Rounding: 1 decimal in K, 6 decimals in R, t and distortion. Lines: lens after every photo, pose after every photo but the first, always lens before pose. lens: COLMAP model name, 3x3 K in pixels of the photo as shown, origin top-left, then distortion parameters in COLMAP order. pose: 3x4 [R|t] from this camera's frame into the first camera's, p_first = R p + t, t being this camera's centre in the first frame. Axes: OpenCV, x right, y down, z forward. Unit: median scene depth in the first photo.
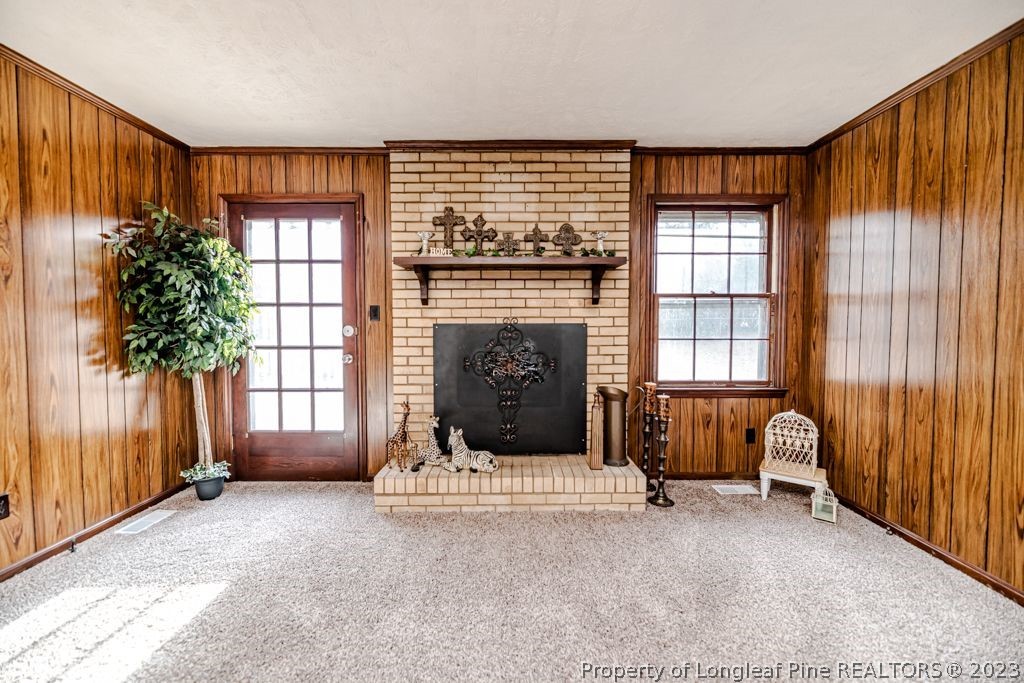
lens RADIAL K [[455.6, 0, 510.3], [0, 455.6, 334.8], [0, 0, 1]] dist [0.001166, 0.000162]
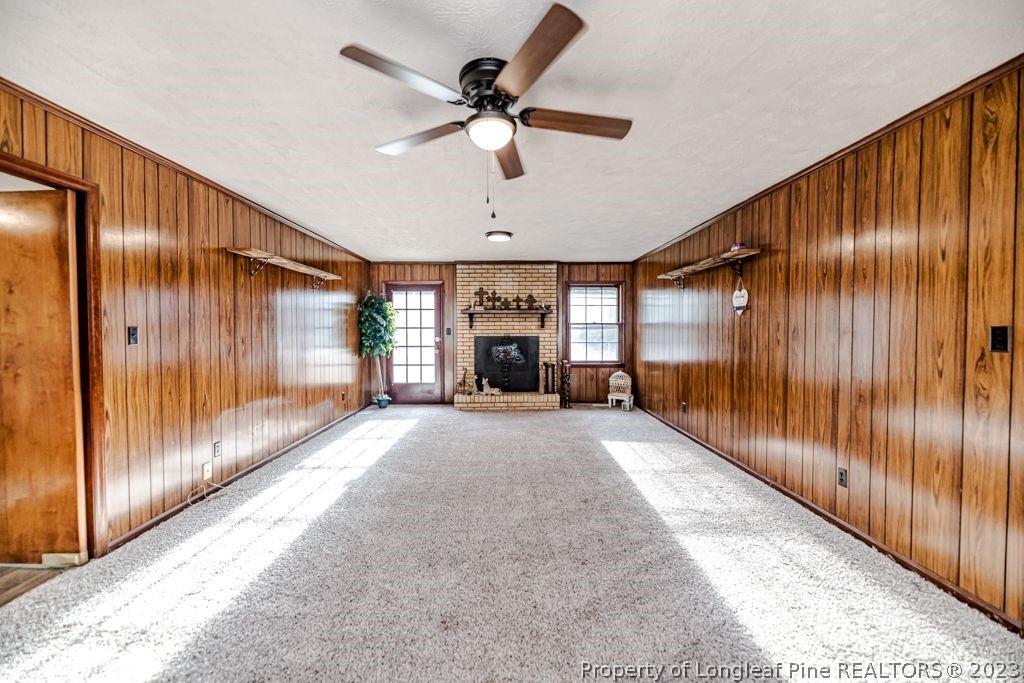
lens RADIAL K [[455.6, 0, 510.3], [0, 455.6, 339.5], [0, 0, 1]] dist [0.001166, 0.000162]
pose [[0.999998, -0.001884, -0.000063, 0.017721], [0.001883, 0.999957, -0.009057, 0.014832], [0.000080, 0.009057, 0.999959, -1.391375]]
